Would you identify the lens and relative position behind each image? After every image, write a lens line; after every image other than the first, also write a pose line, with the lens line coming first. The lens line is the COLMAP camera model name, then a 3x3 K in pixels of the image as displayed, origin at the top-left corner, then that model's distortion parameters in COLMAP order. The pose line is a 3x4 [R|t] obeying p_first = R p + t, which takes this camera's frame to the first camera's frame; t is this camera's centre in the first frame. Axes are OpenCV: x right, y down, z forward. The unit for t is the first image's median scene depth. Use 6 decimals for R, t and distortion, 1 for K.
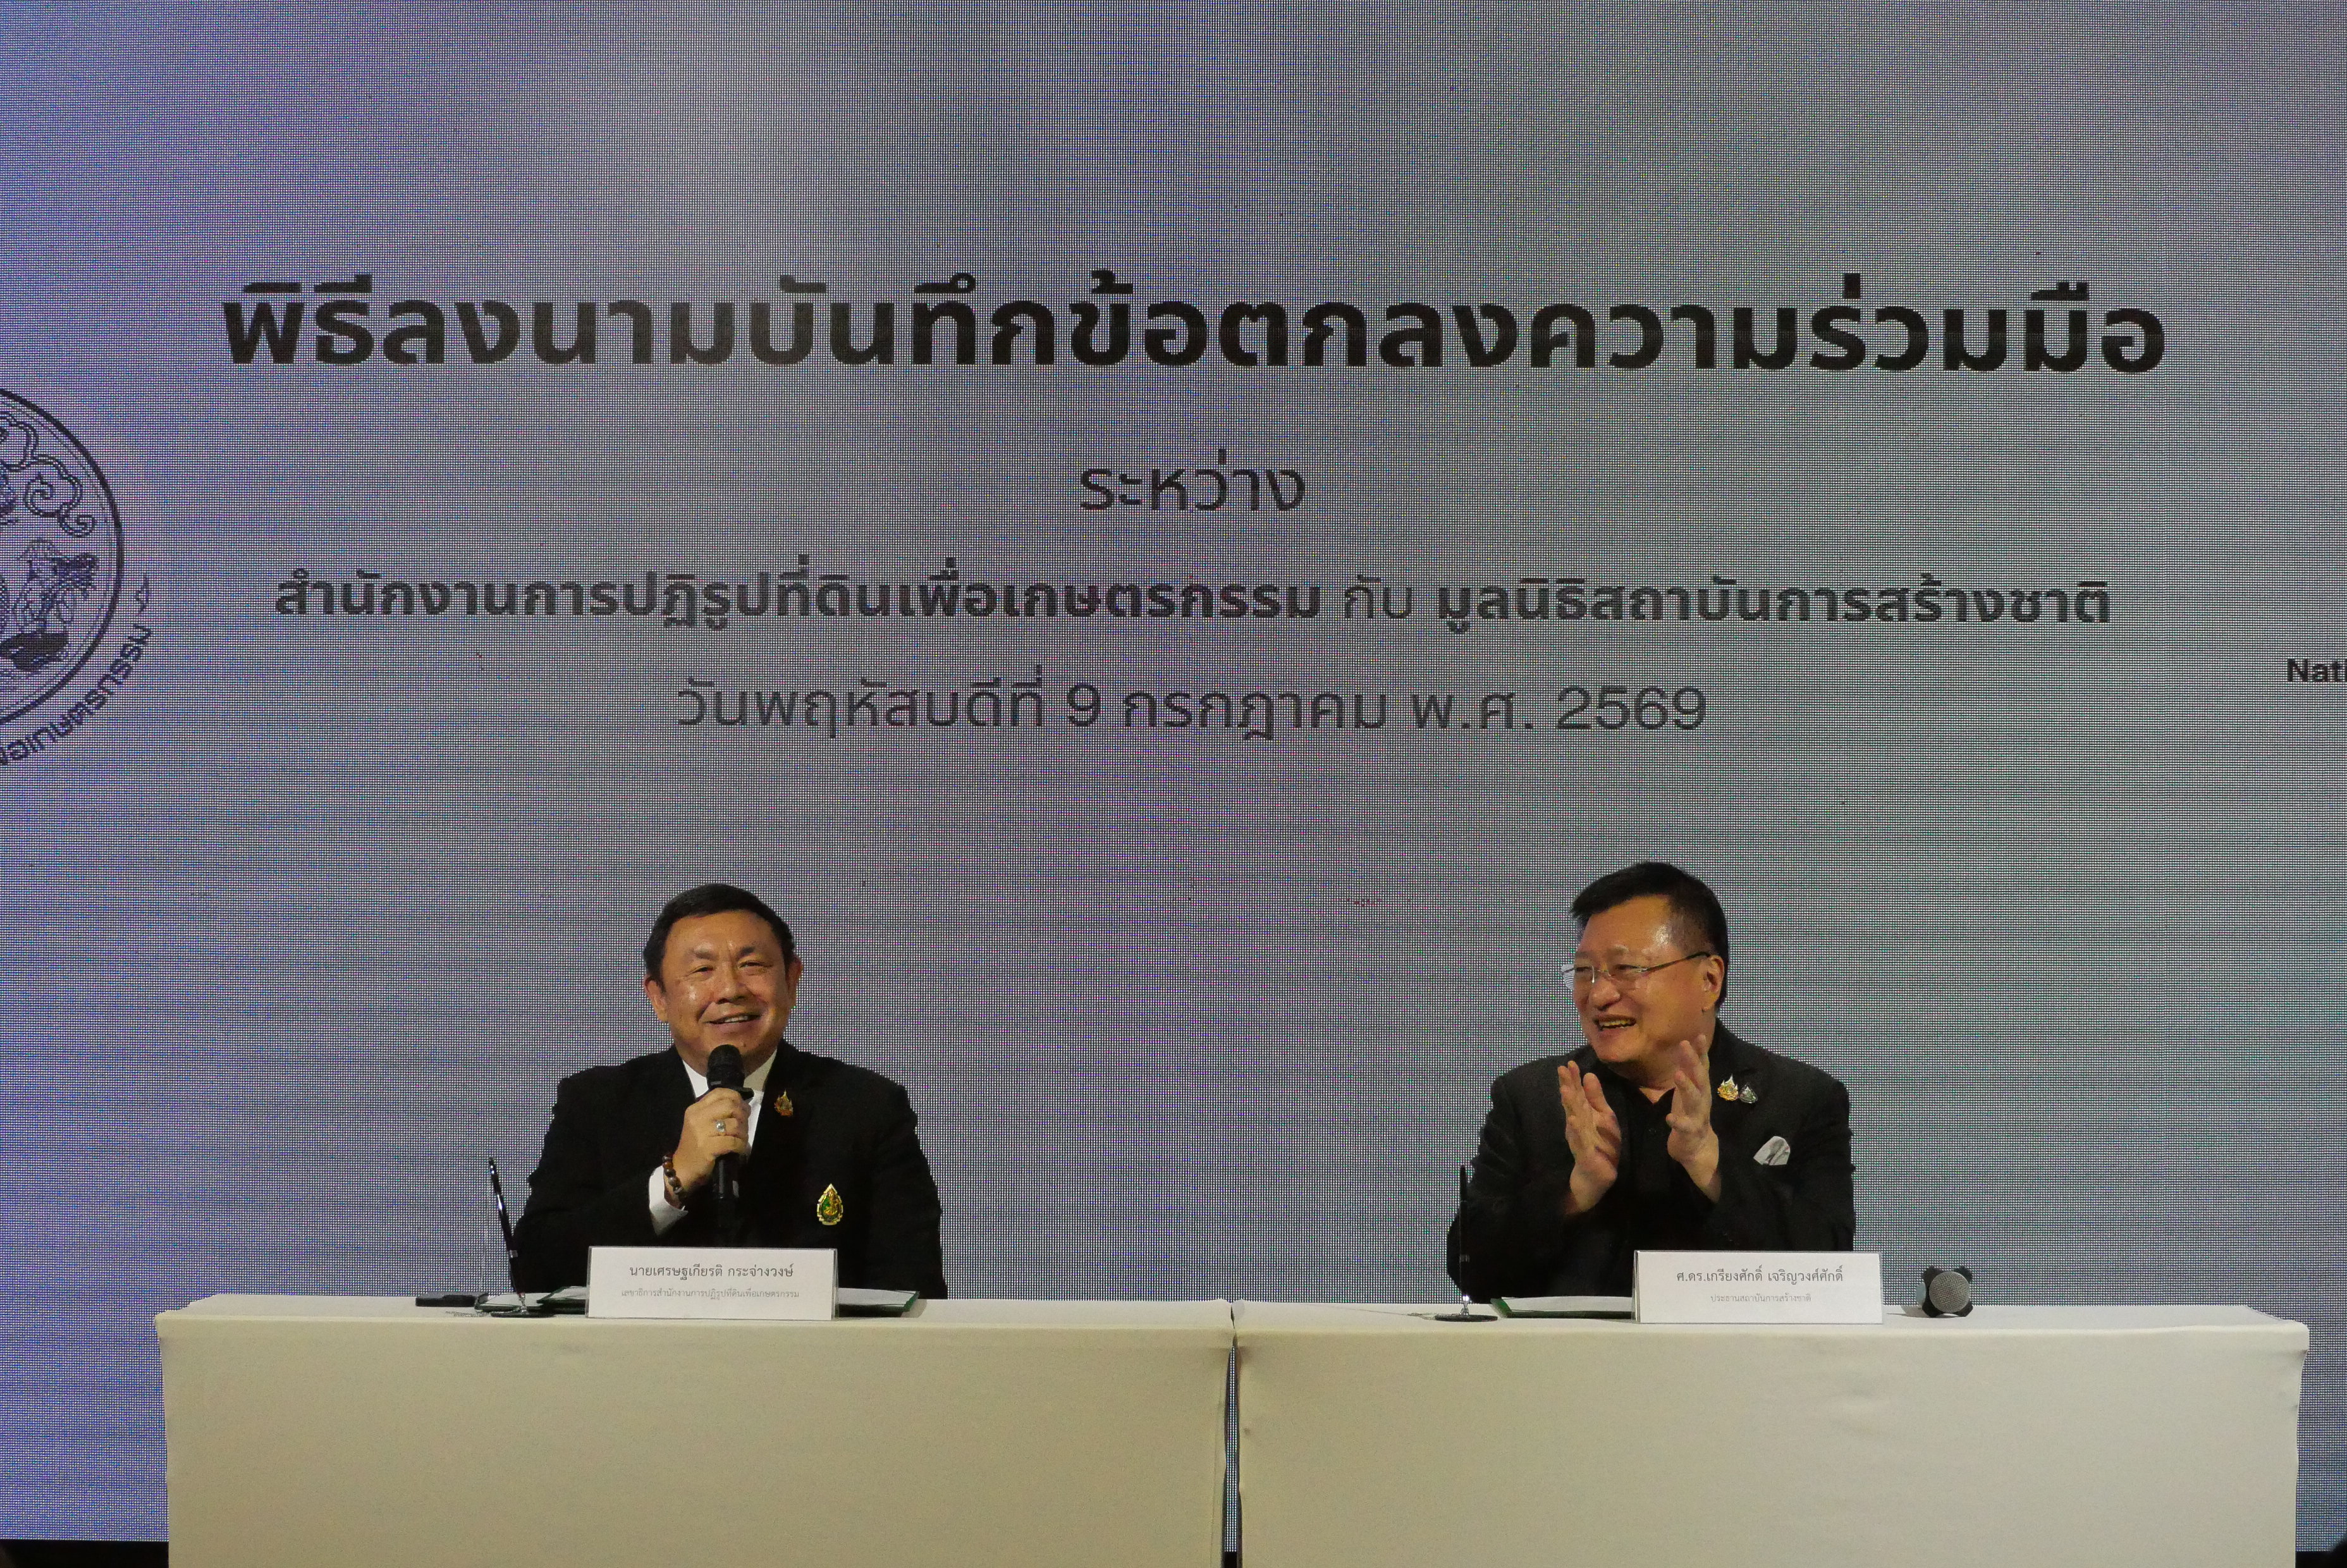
lens RADIAL K [[7197.0, 0, 1186.6], [0, 7197.0, 784.3], [0, 0, 1]] dist [-0.285269, 0.000000]
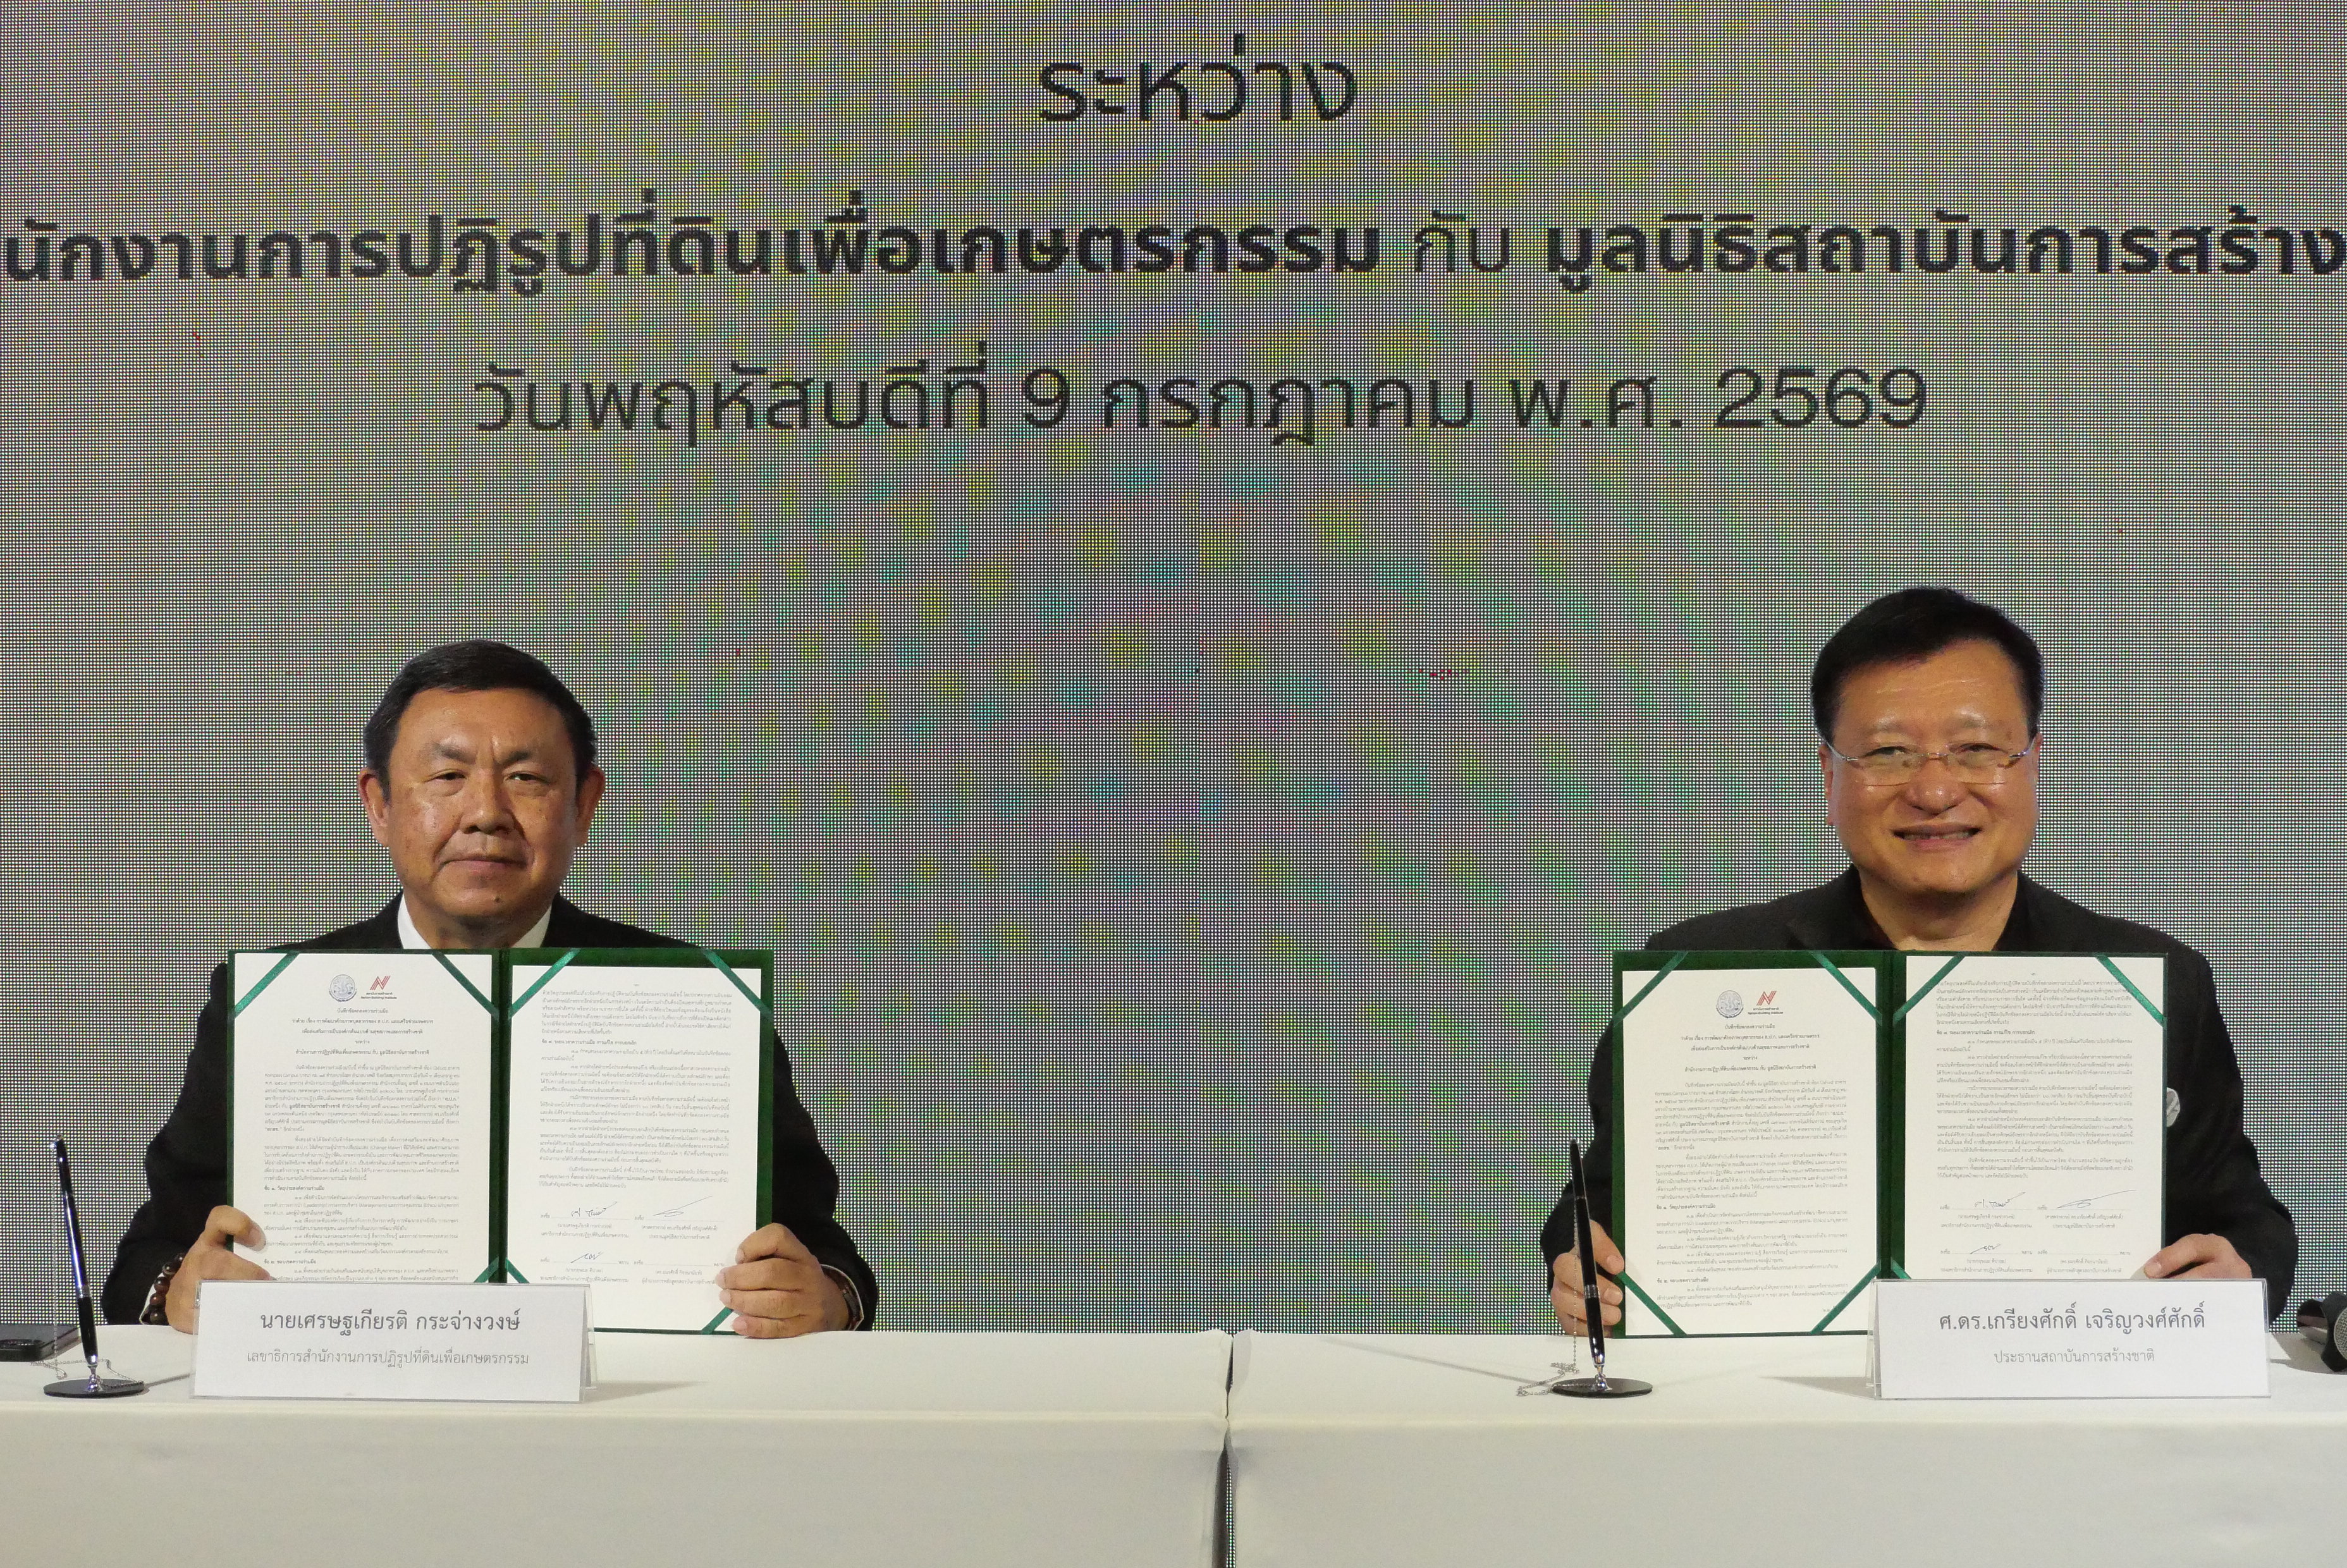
lens RADIAL K [[5303.6, 0, 1177.8], [0, 5303.6, 801.5], [0, 0, 1]] dist [-0.174437, 0.000000]
pose [[0.999982, -0.006066, -0.000098, -0.001514], [0.006066, 0.999326, 0.036199, 0.009880], [-0.000121, -0.036199, 0.999345, 0.478858]]
